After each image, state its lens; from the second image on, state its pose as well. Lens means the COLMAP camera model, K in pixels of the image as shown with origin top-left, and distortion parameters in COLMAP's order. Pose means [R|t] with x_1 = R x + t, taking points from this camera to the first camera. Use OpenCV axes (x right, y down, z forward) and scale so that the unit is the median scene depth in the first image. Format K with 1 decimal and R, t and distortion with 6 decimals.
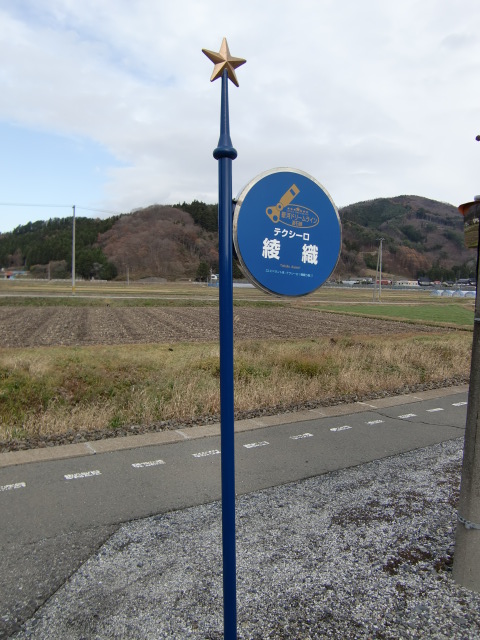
lens RADIAL K [[516.9, 0, 240.5], [0, 516.9, 321.4], [0, 0, 1]] dist [-0.054601, 0.020291]
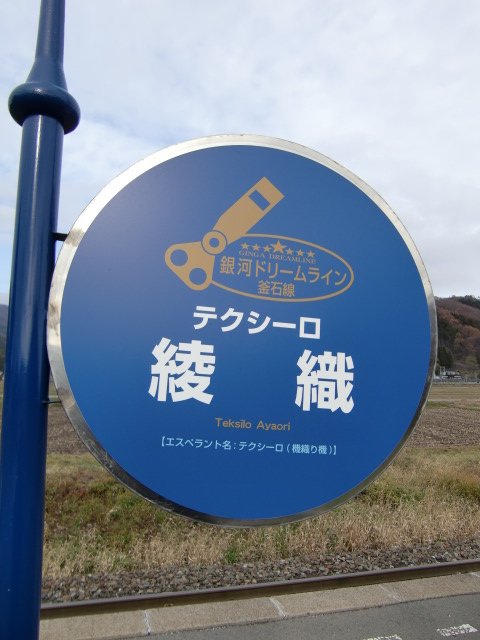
lens RADIAL K [[516.9, 0, 238.9], [0, 516.9, 317.8], [0, 0, 1]] dist [-0.054601, 0.020291]
pose [[0.955259, -0.052393, -0.291092, 0.034085], [-0.005988, 0.980558, -0.196138, -0.020237], [0.295709, 0.189105, 0.936373, 0.129398]]
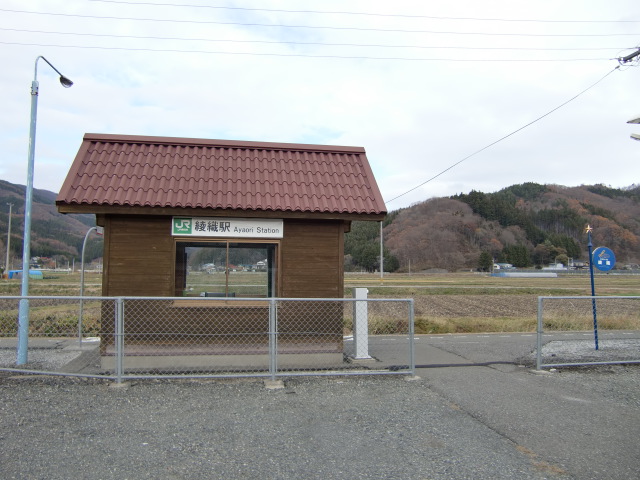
lens RADIAL K [[516.9, 0, 321.1], [0, 516.9, 240.1], [0, 0, 1]] dist [-0.054601, 0.020291]
pose [[0.929708, -0.045561, -0.365470, -0.118477], [-0.006301, 0.990206, -0.139474, 0.065792], [0.368245, 0.131973, 0.920315, -0.851156]]
